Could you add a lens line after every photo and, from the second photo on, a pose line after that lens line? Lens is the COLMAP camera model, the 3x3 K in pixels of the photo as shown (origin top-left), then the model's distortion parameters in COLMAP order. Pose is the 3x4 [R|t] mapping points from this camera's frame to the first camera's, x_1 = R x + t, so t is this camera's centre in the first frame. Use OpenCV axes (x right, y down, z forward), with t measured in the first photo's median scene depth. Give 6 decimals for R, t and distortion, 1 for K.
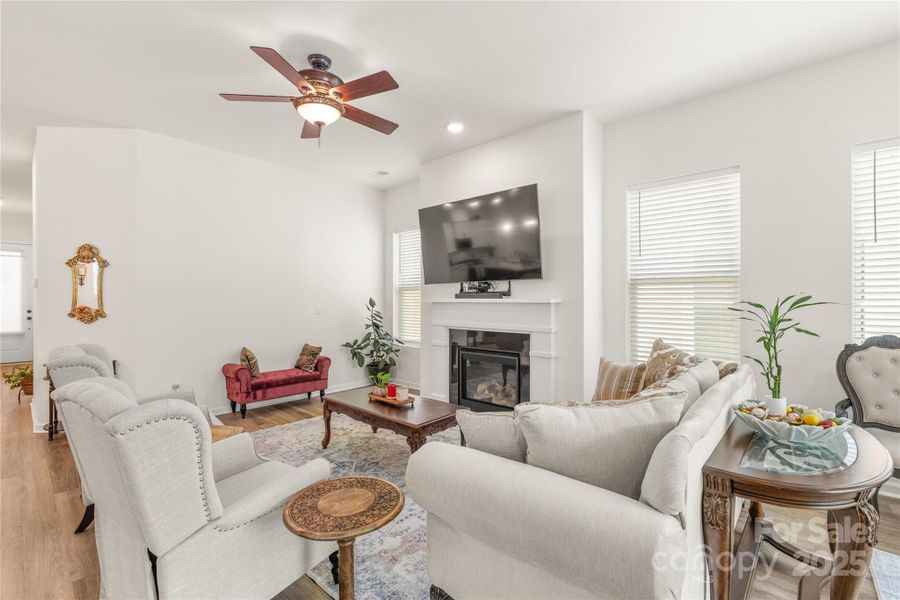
lens RADIAL K [[388.6, 0, 452.7], [0, 388.6, 295.1], [0, 0, 1]] dist [-0.000201, -0.001137]
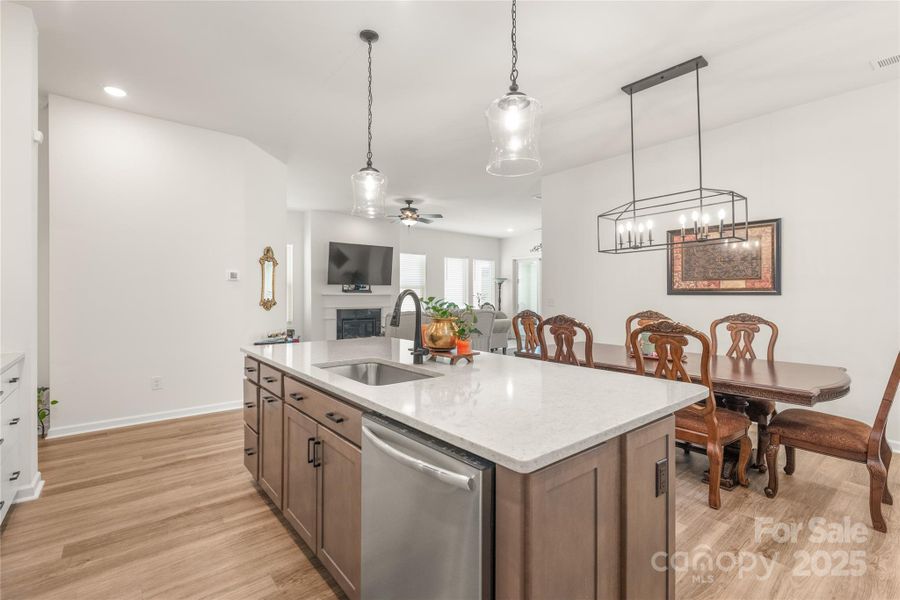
lens RADIAL K [[411.9, 0, 450.0], [0, 411.9, 297.8], [0, 0, 1]] dist [-0.003341, -0.000577]
pose [[0.143160, -0.004065, 0.989691, -5.521851], [-0.013156, 0.999895, 0.006010, 0.038582], [-0.989612, -0.013881, 0.143092, 0.609709]]
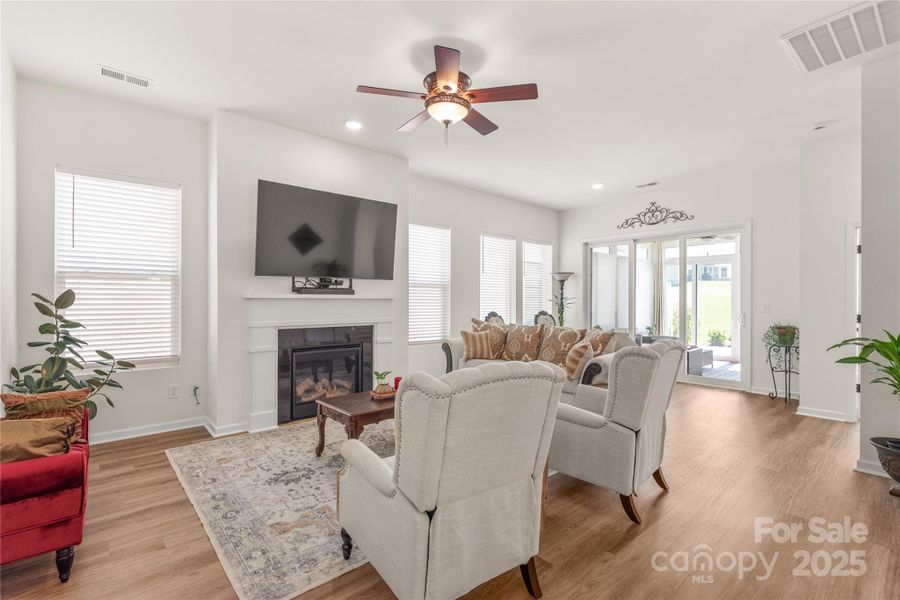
lens RADIAL K [[411.9, 0, 450.0], [0, 411.9, 297.8], [0, 0, 1]] dist [-0.003341, -0.000577]
pose [[0.122275, 0.006557, 0.992475, -2.589465], [-0.013143, 0.999901, -0.004987, 0.048759], [-0.992409, -0.012434, 0.122349, 1.558168]]
